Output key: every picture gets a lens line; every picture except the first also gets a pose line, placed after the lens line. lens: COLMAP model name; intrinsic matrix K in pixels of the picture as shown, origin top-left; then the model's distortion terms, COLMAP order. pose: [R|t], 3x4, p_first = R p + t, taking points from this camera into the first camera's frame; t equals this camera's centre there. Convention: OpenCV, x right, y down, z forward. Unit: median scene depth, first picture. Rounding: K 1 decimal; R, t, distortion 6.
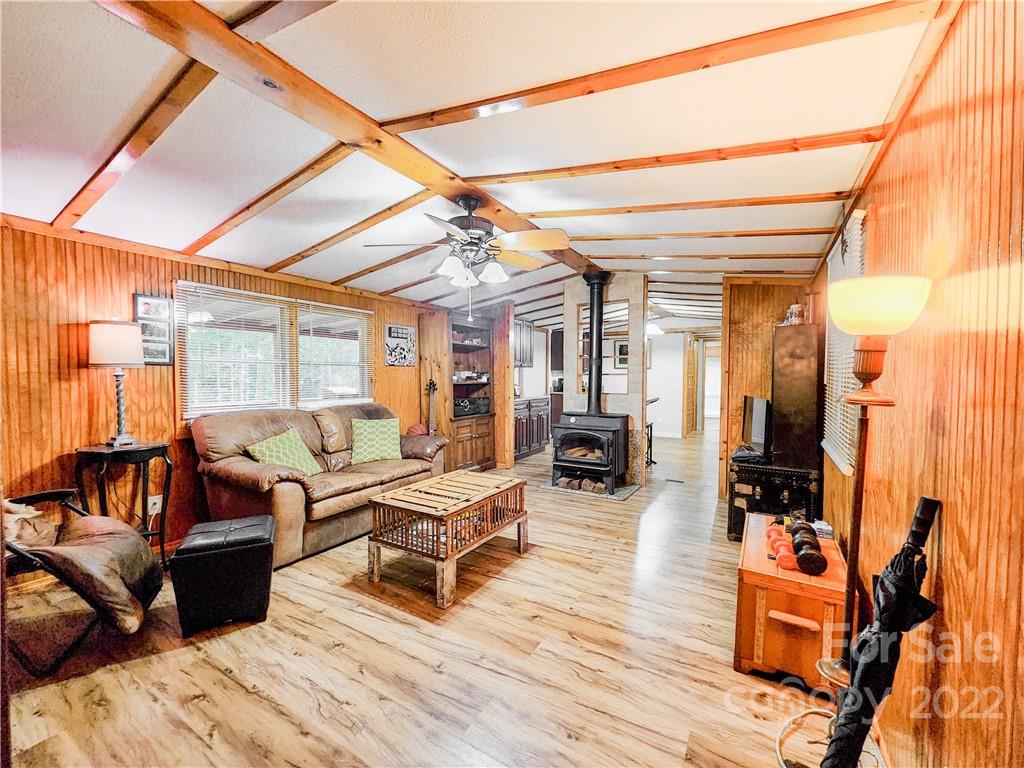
lens RADIAL K [[414.4, 0, 497.7], [0, 414.4, 386.3], [0, 0, 1]] dist [-0.008095, 0.003551]
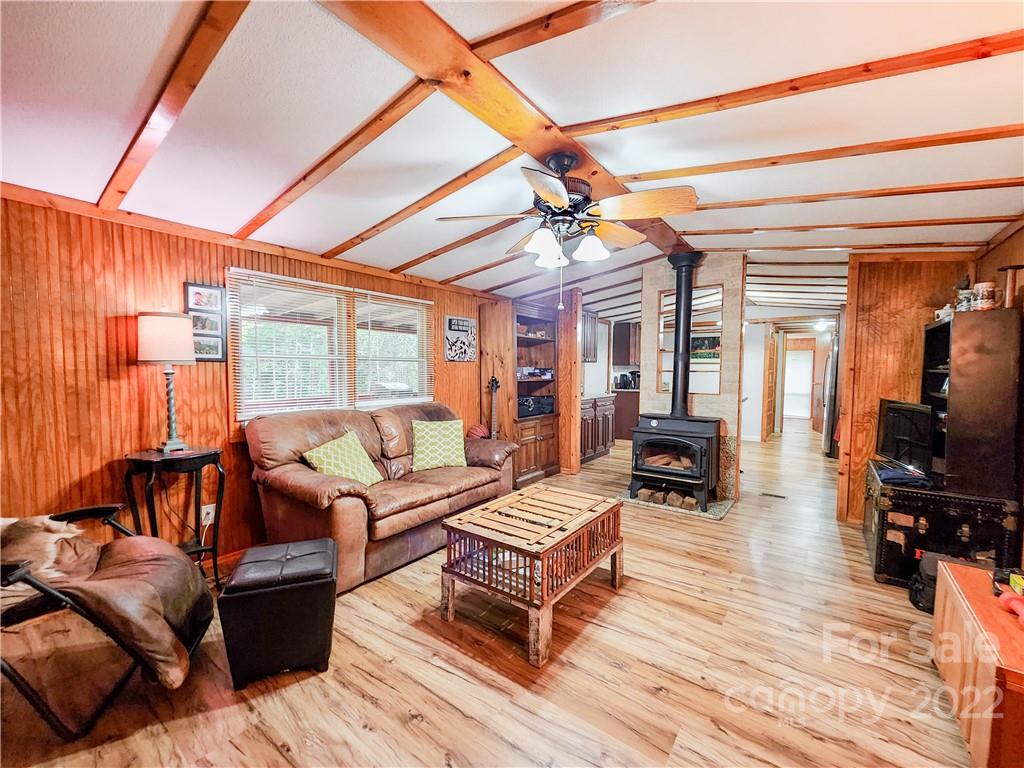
lens RADIAL K [[415.3, 0, 495.9], [0, 415.3, 387.7], [0, 0, 1]] dist [-0.003010, 0.000183]
pose [[0.994597, 0.007450, -0.103540, -0.107645], [-0.005571, 0.999815, 0.018432, -0.014903], [0.103658, -0.017756, 0.994455, 0.162944]]
